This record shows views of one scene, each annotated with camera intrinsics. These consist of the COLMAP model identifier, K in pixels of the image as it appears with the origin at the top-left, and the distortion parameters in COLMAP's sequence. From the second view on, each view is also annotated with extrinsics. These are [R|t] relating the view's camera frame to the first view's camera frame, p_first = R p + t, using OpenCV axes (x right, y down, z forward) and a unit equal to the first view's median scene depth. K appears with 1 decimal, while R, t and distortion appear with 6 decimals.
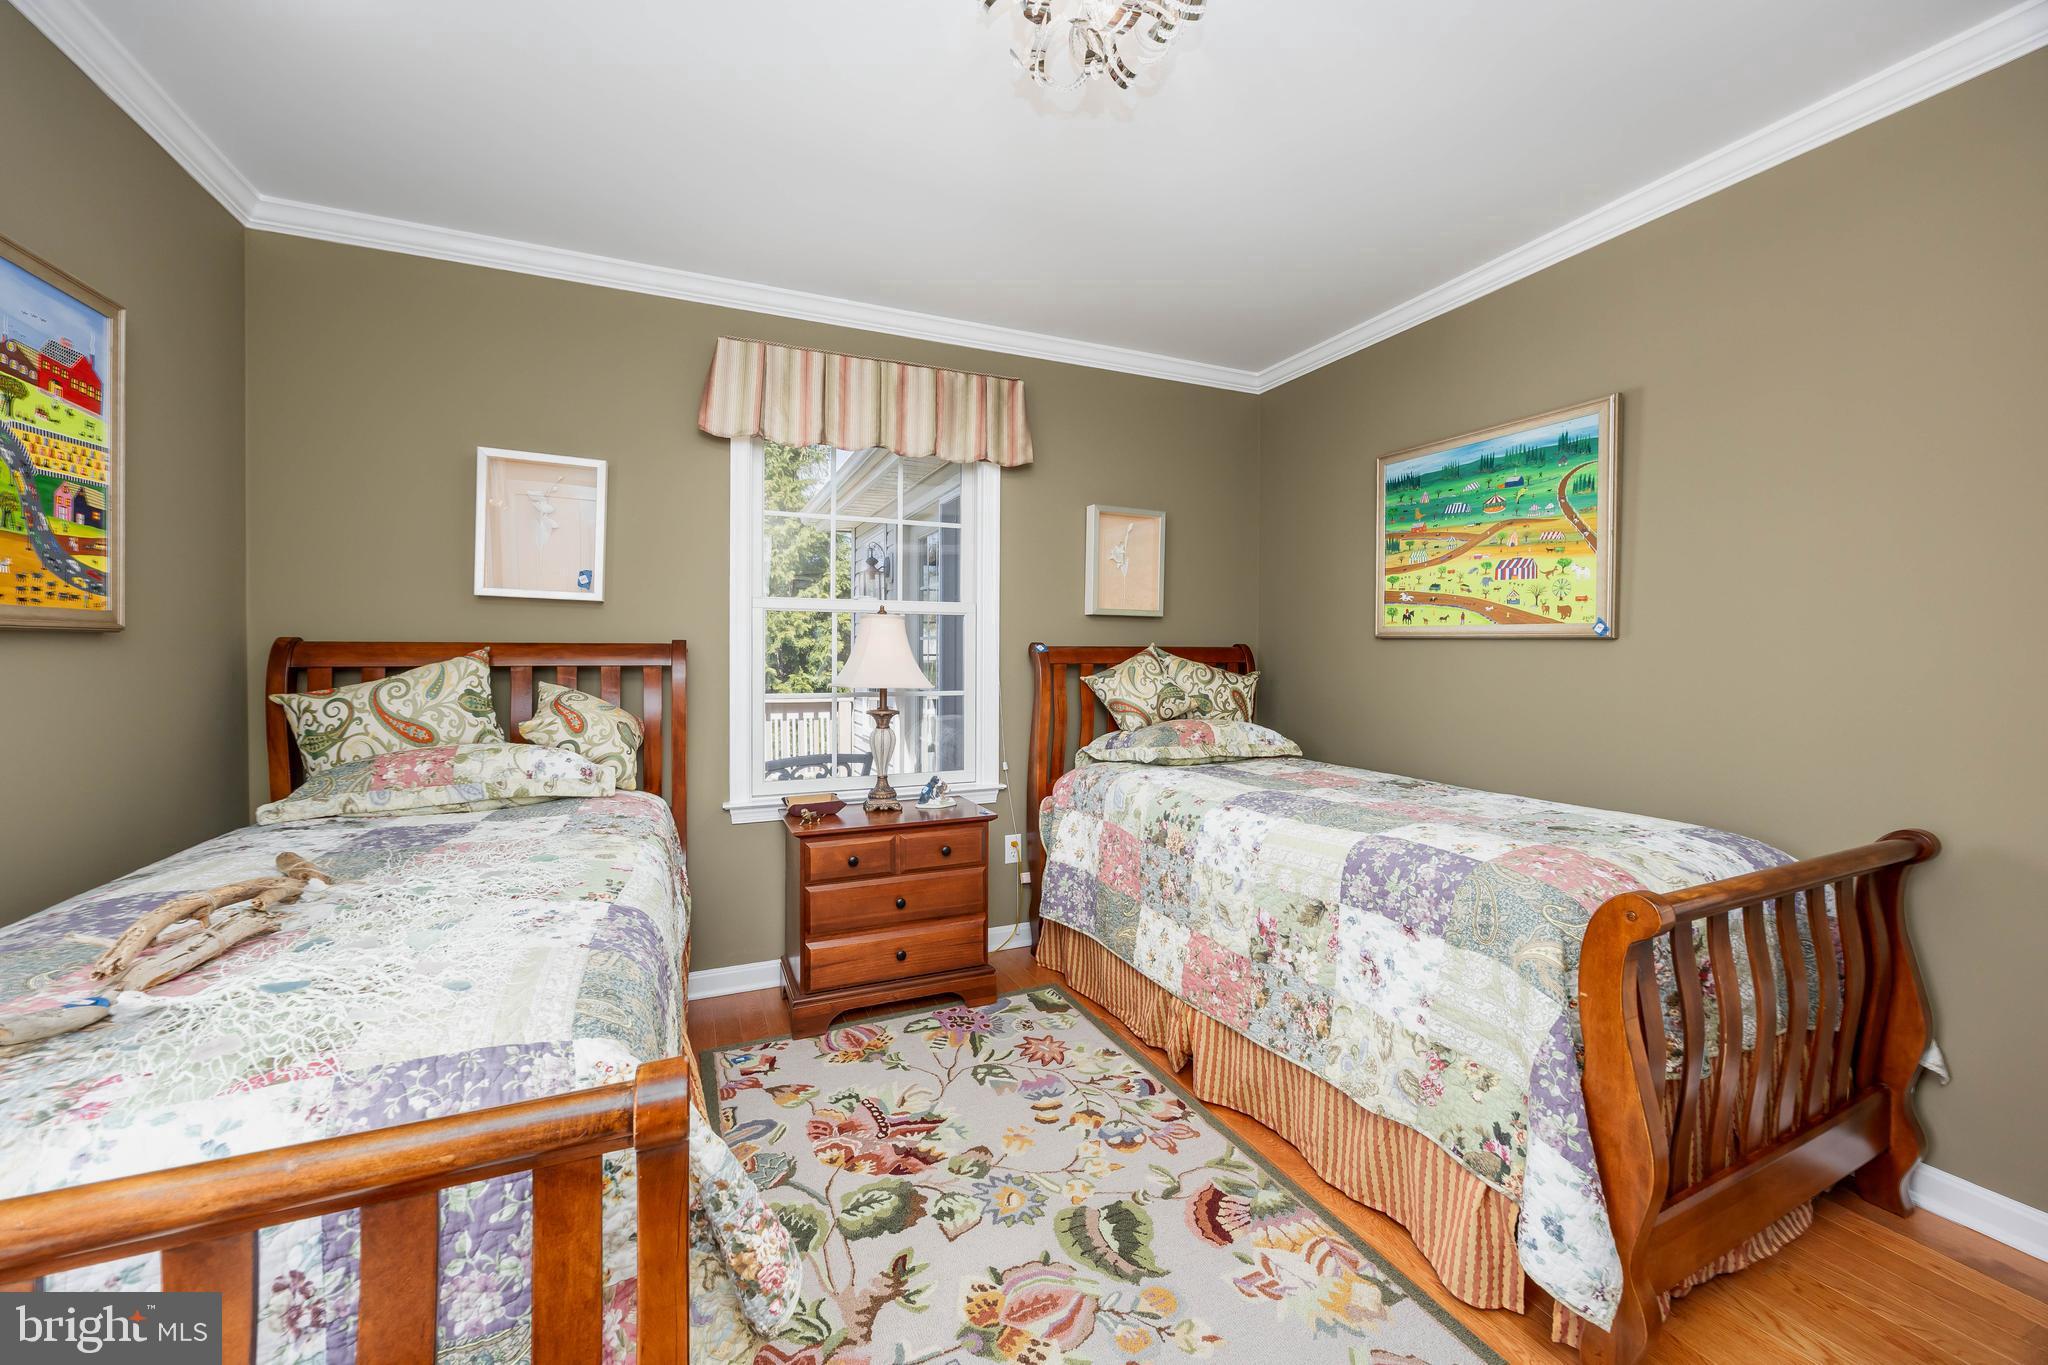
lens RADIAL K [[821.2, 0, 1006.0], [0, 821.2, 667.7], [0, 0, 1]] dist [-0.003373, -0.000250]
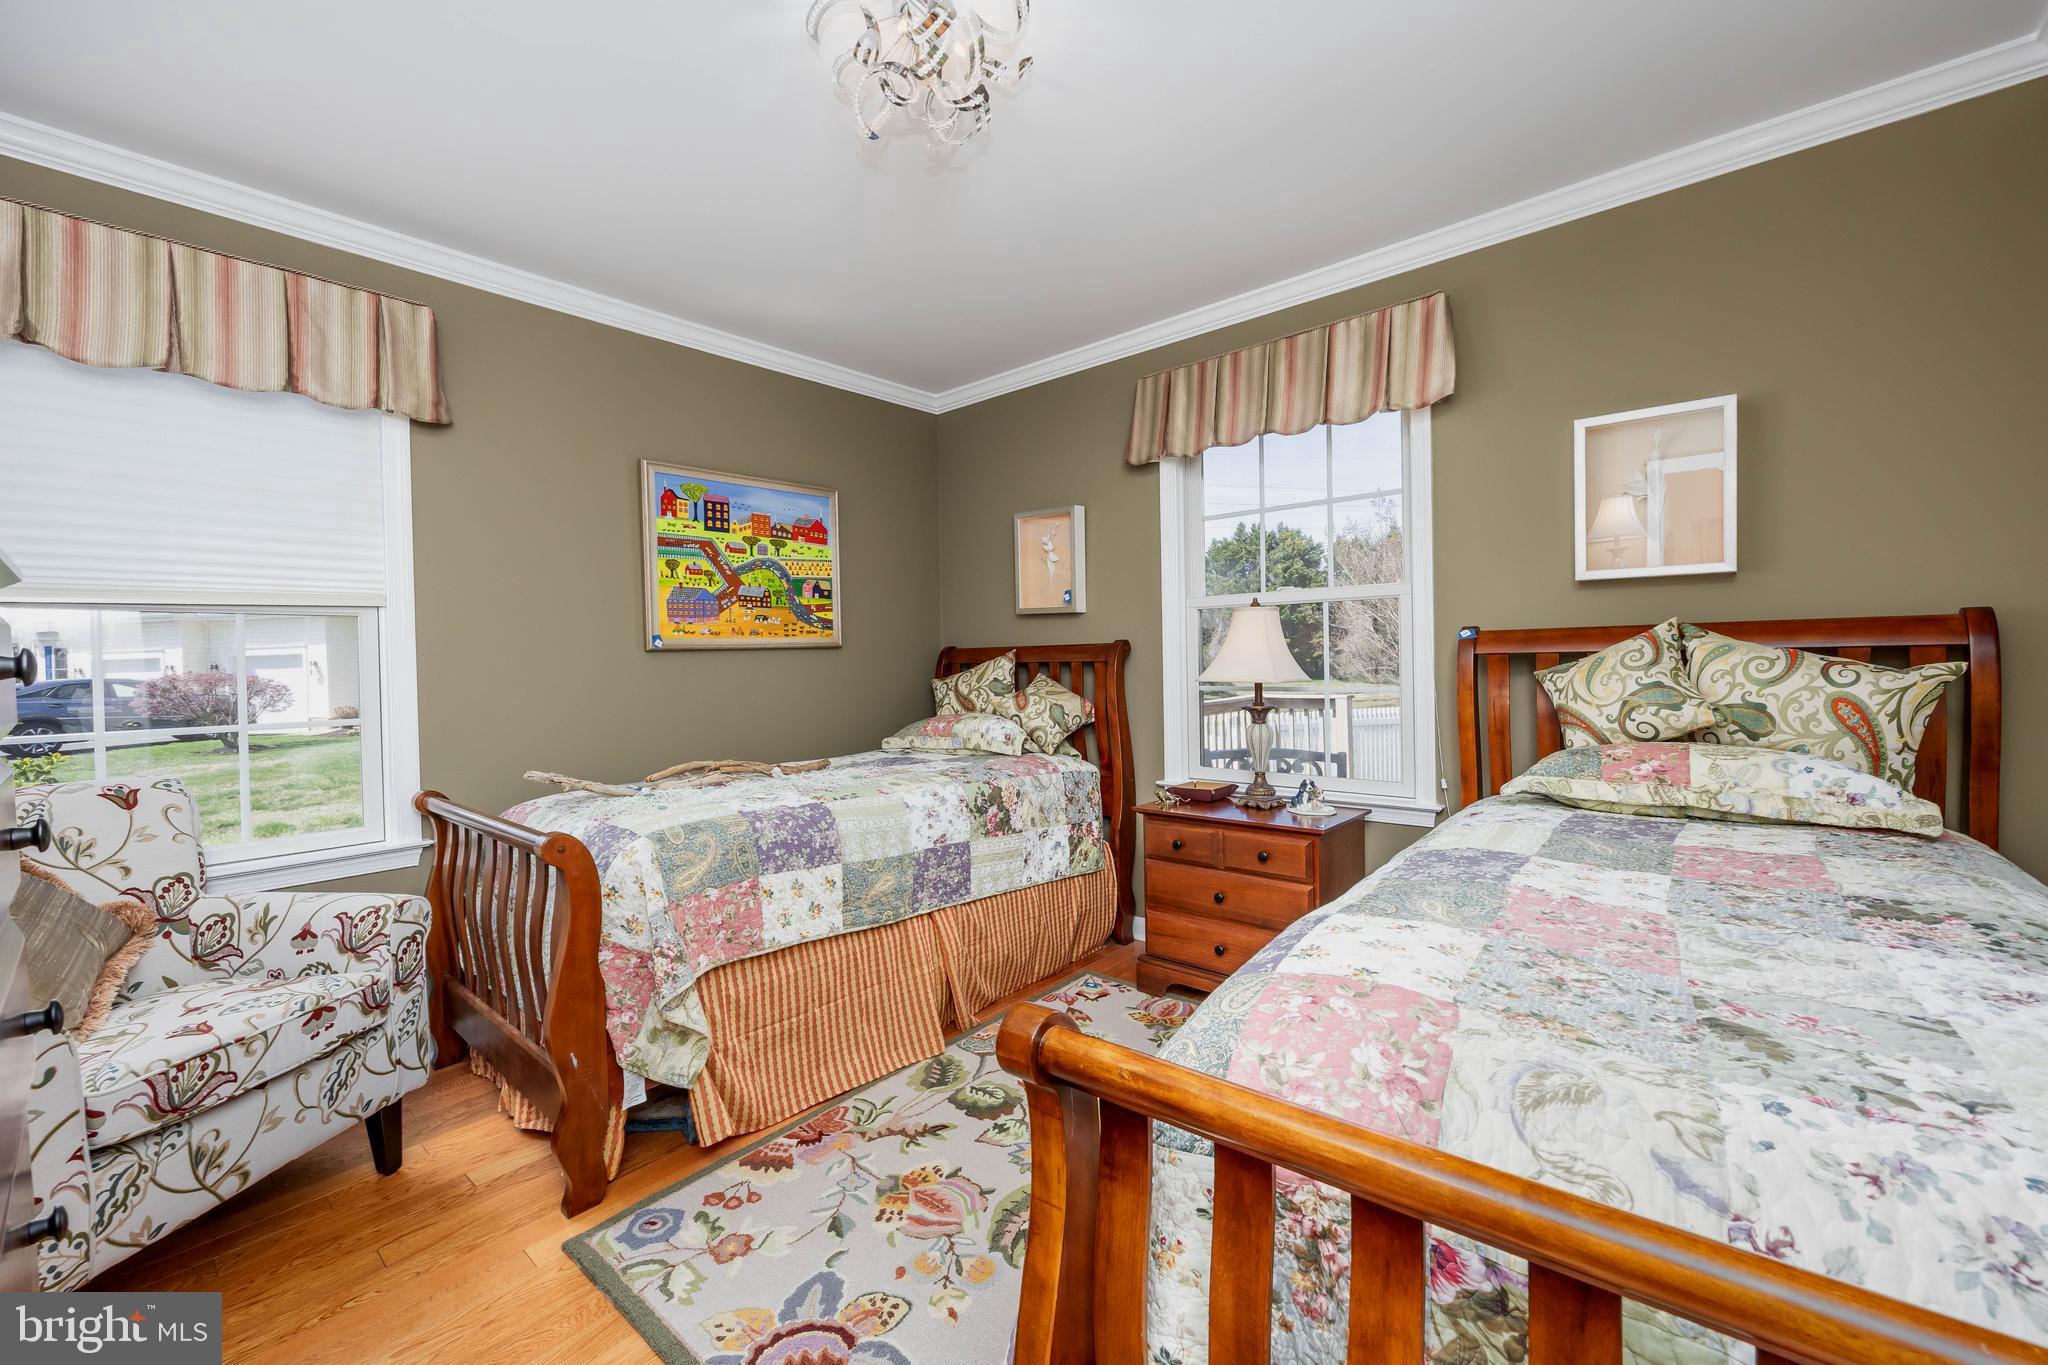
lens RADIAL K [[821.2, 0, 1010.7], [0, 821.2, 674.1], [0, 0, 1]] dist [-0.003373, -0.000250]
pose [[0.413877, 0.005644, -0.910315, 0.730898], [0.005288, 0.999949, 0.008604, 0.006068], [0.910317, -0.008375, 0.413826, 0.391865]]
